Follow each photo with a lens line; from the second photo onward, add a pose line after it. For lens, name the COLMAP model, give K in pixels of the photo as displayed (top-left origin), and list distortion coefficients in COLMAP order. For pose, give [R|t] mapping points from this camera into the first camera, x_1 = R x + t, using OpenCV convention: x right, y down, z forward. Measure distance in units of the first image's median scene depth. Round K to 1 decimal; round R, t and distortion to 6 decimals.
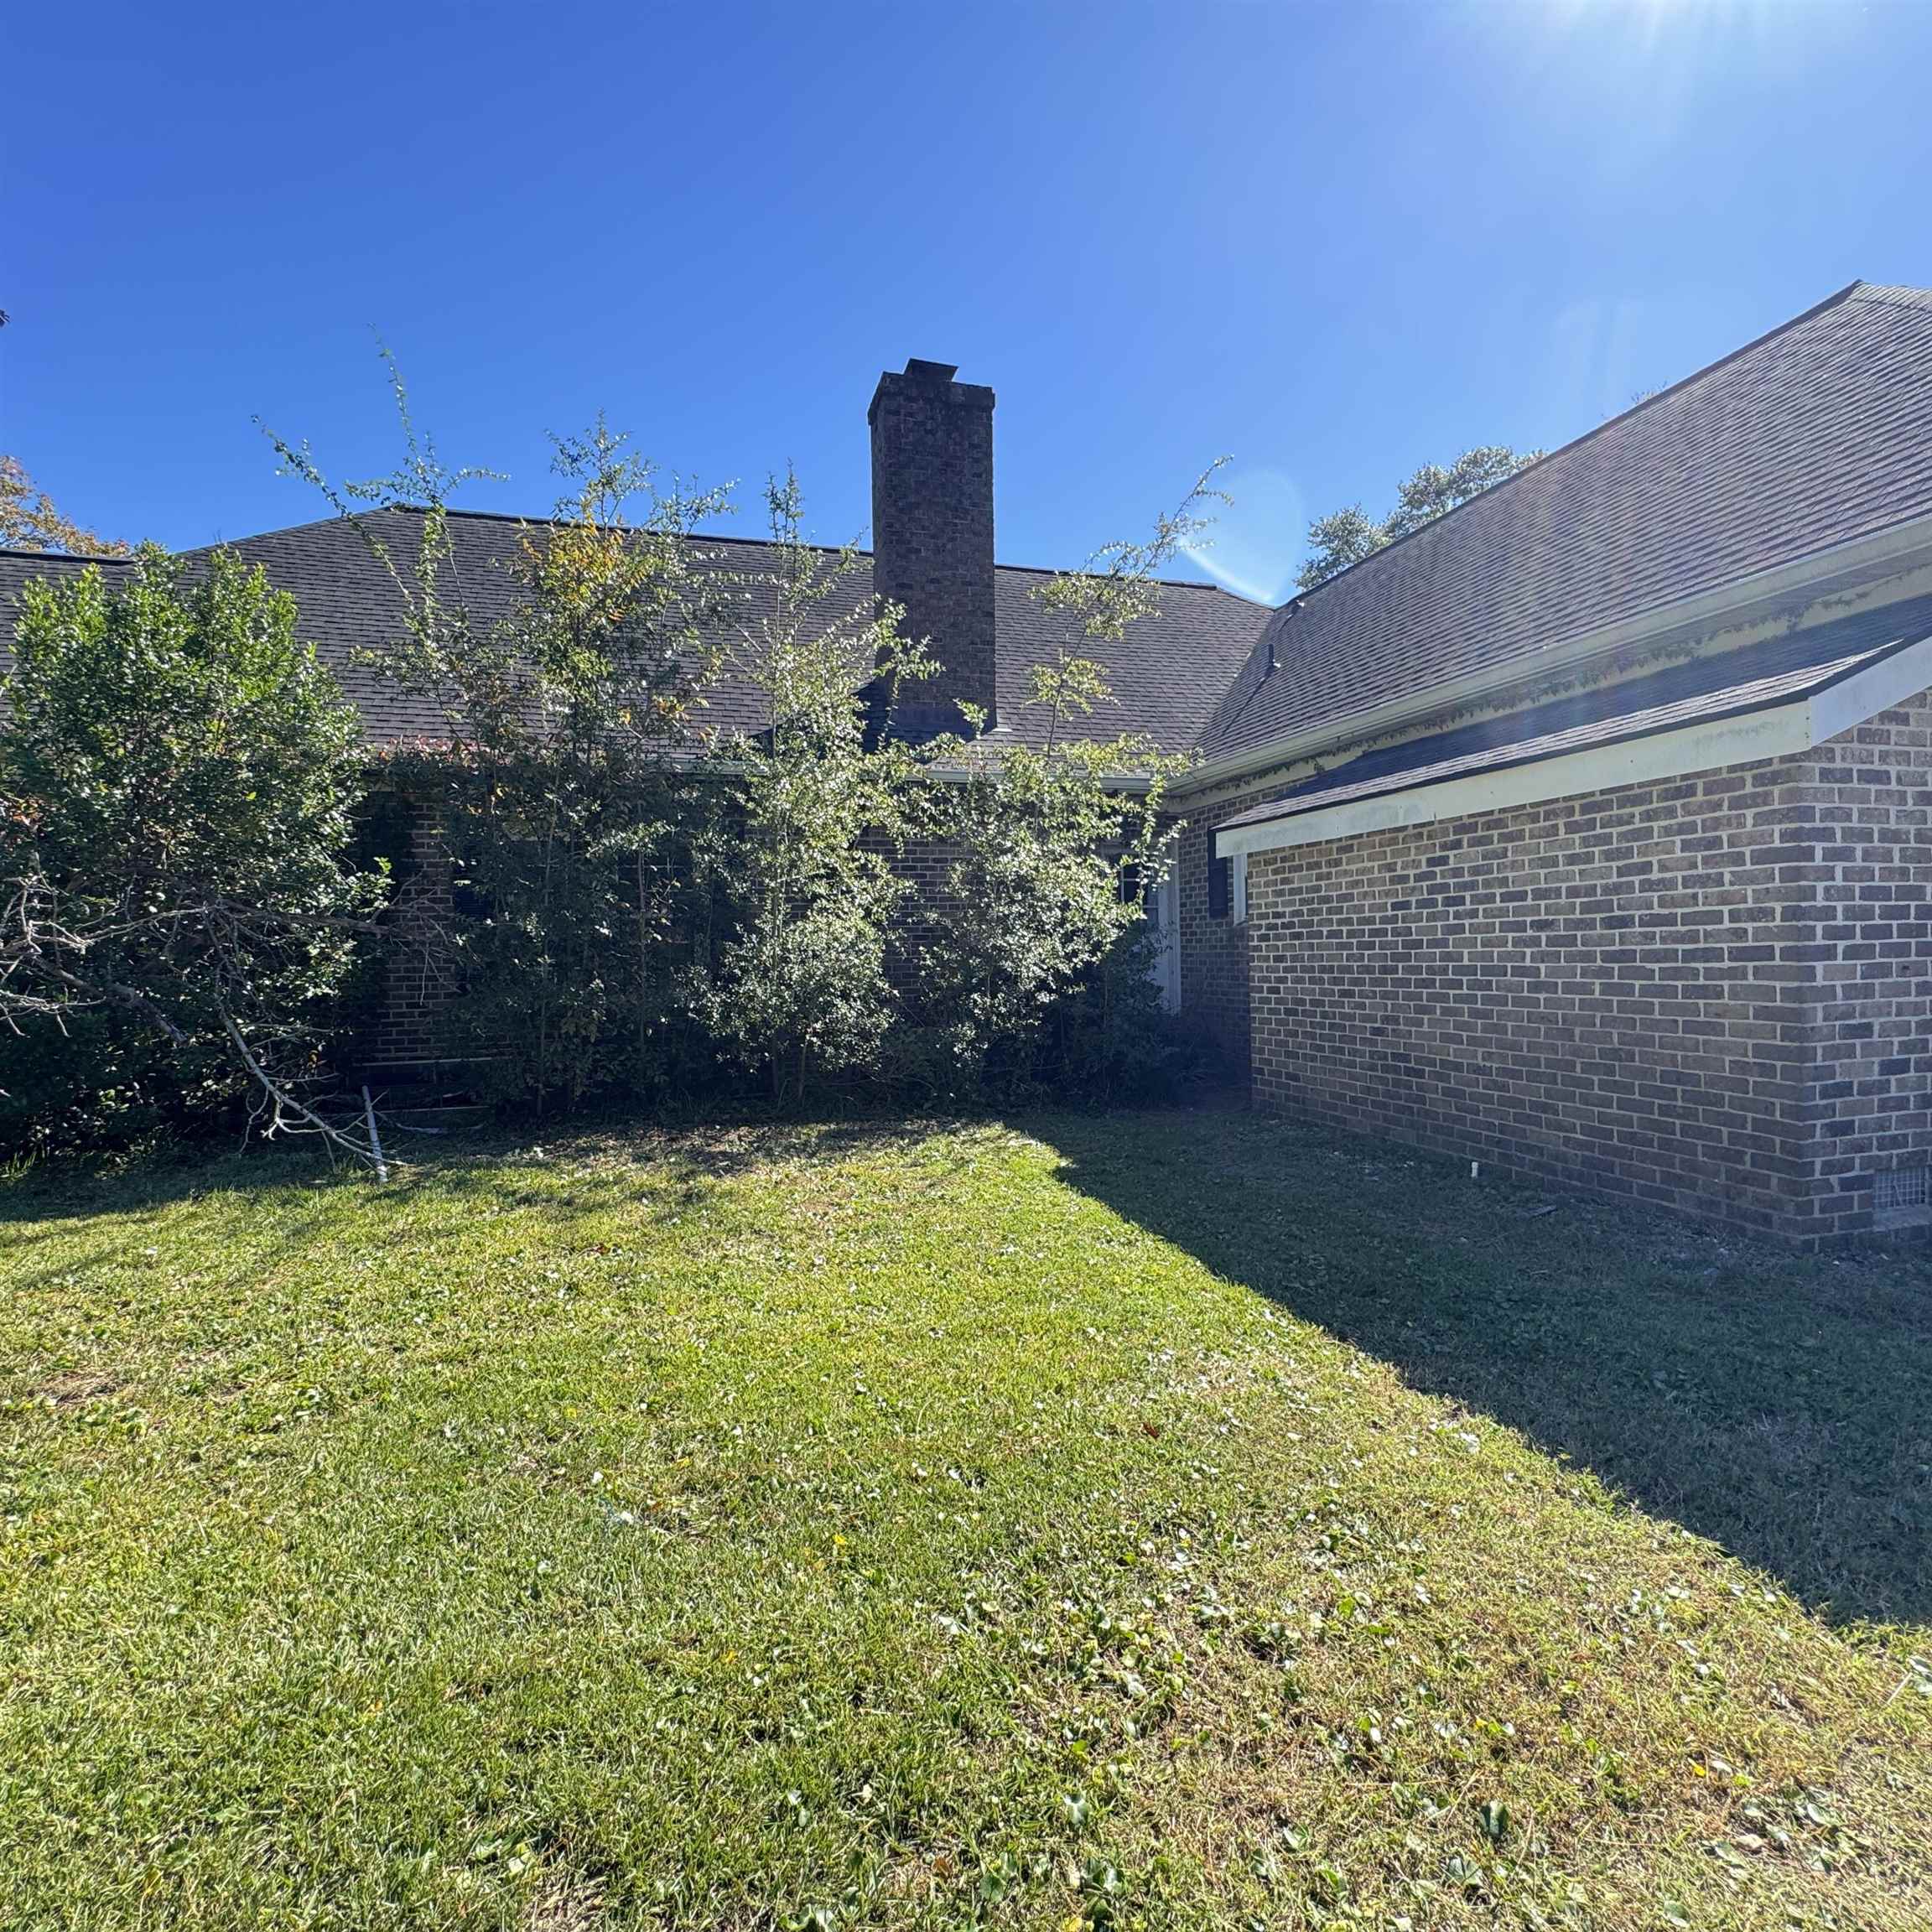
lens RADIAL K [[1043.1, 0, 967.2], [0, 1043.1, 962.6], [0, 0, 1]] dist [-0.002217, -0.000375]
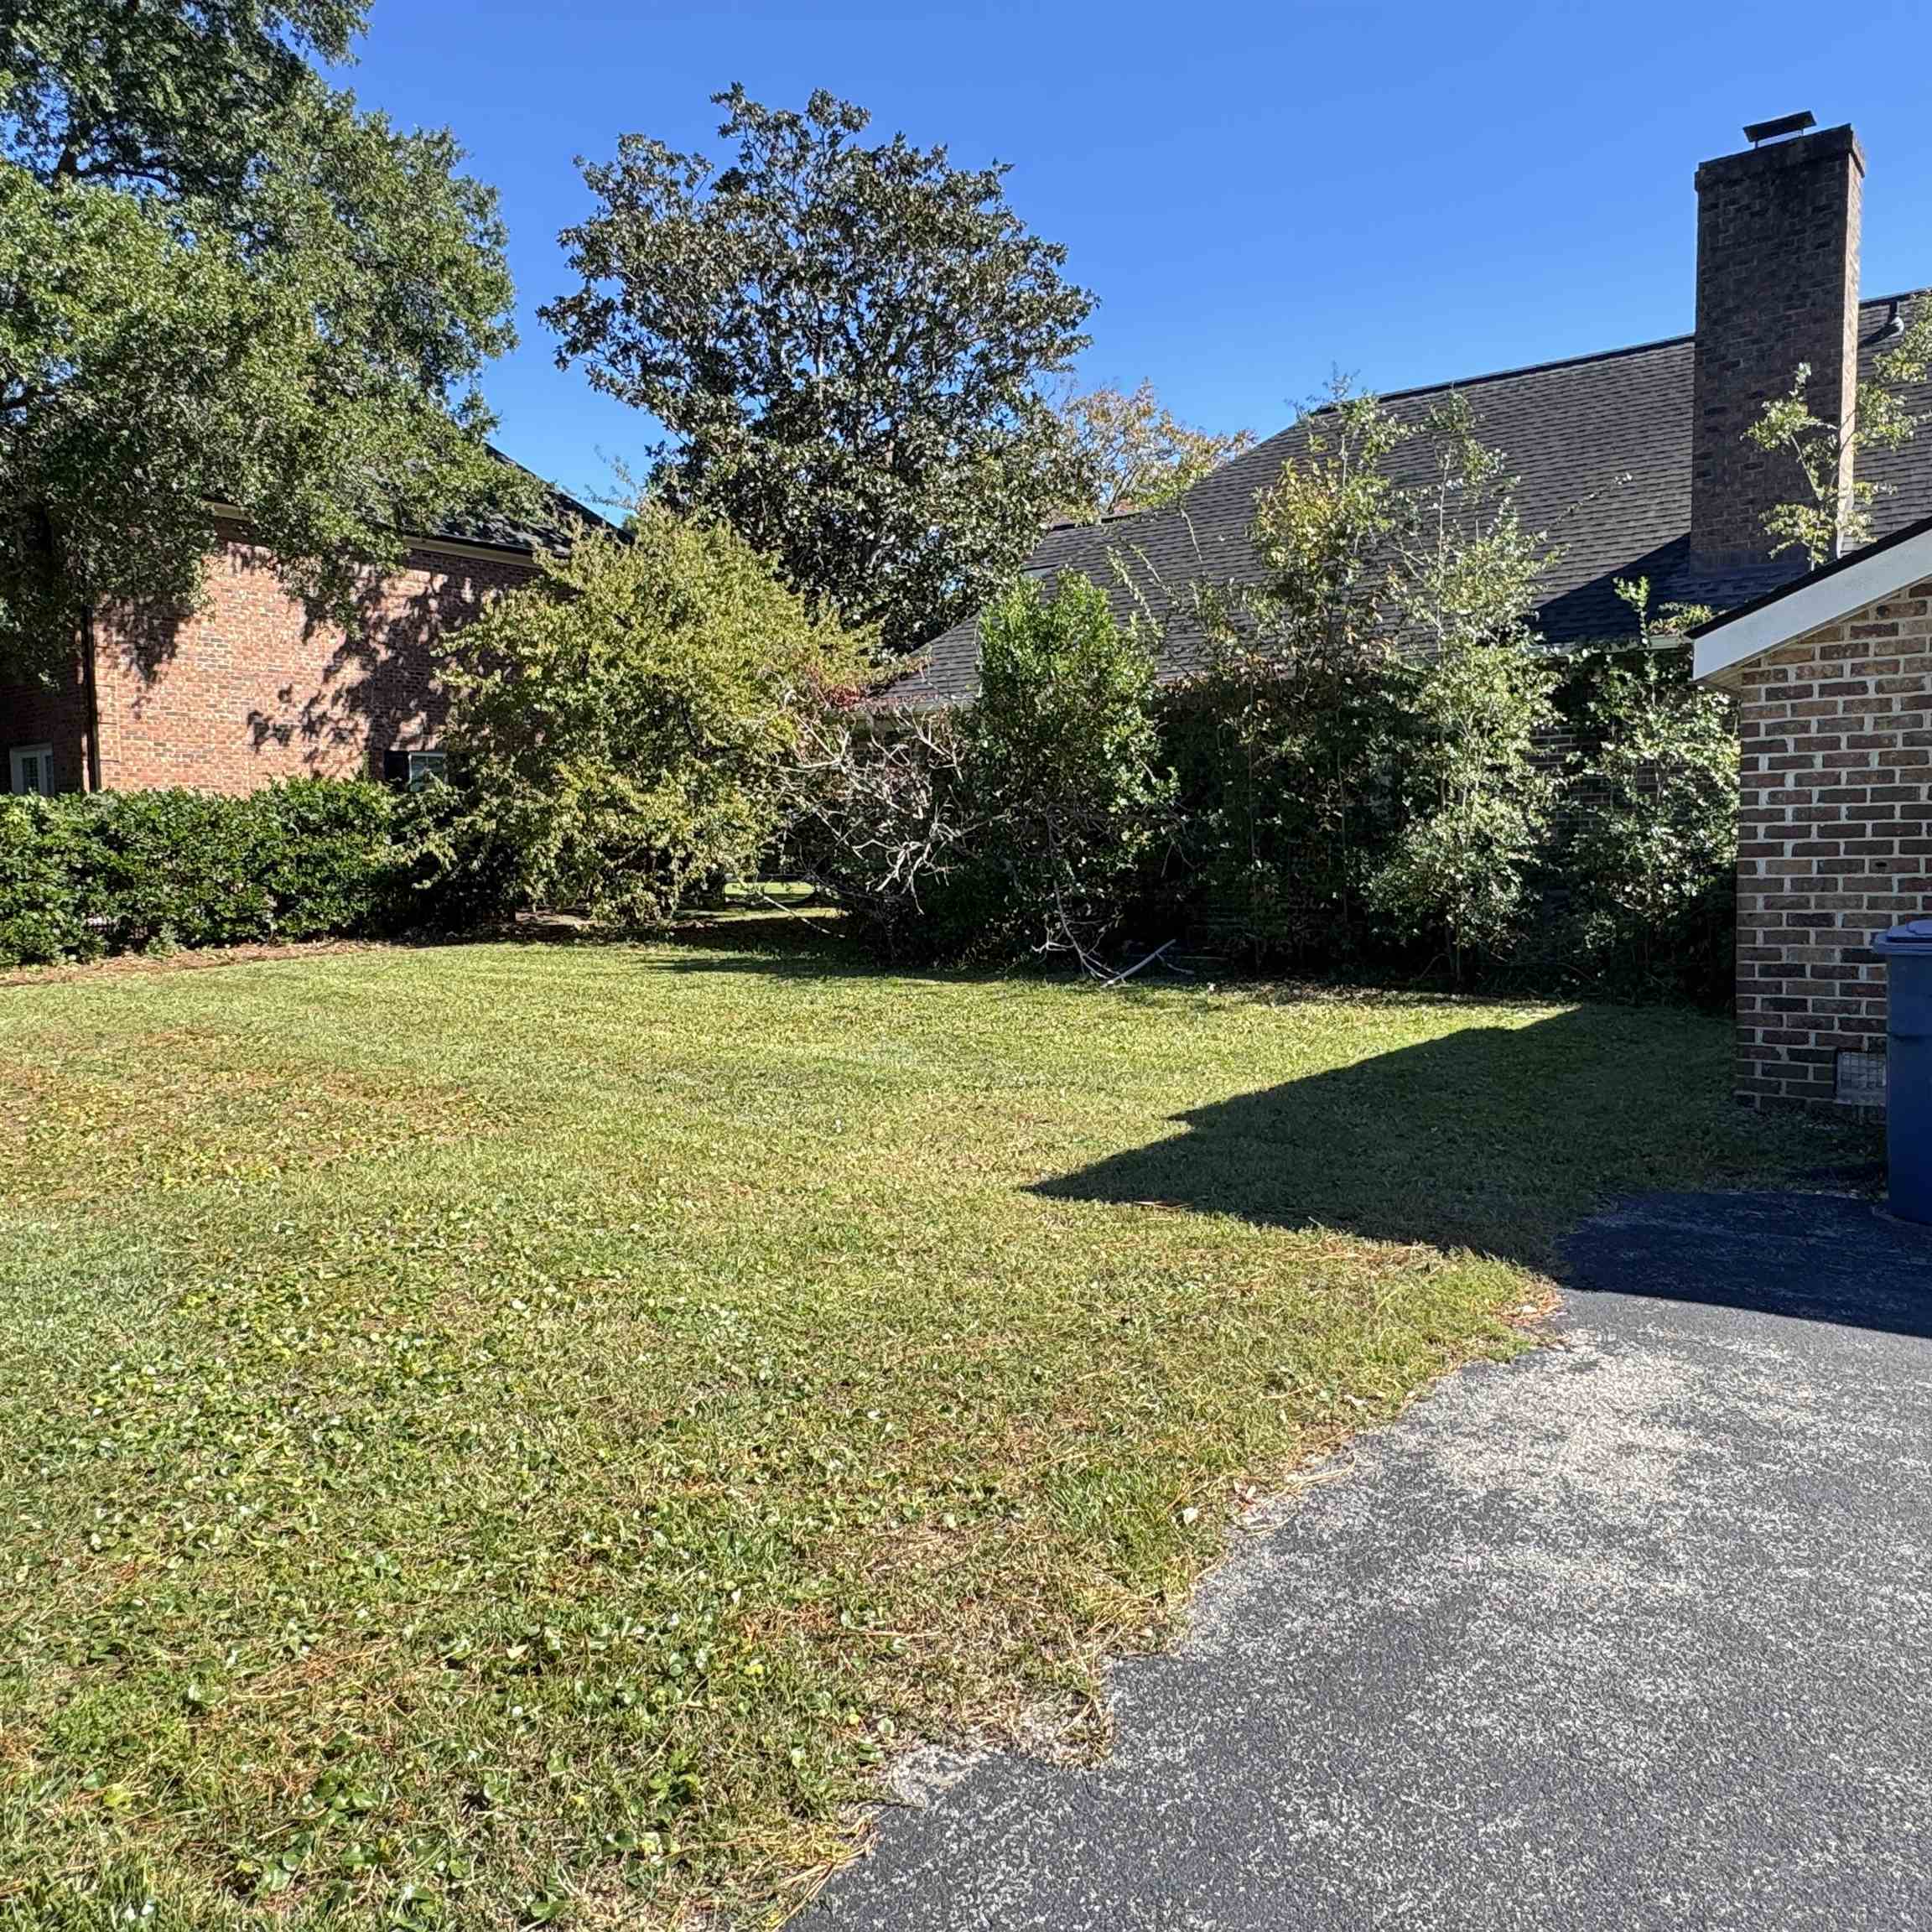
lens RADIAL K [[1526.8, 0, 965.9], [0, 1526.8, 966.1], [0, 0, 1]] dist [-0.000902, 0.000199]
pose [[0.590592, 0.070184, -0.803912, 1.642041], [-0.003804, 0.996442, 0.084198, -0.019878], [0.806961, -0.046669, 0.588758, -0.704755]]
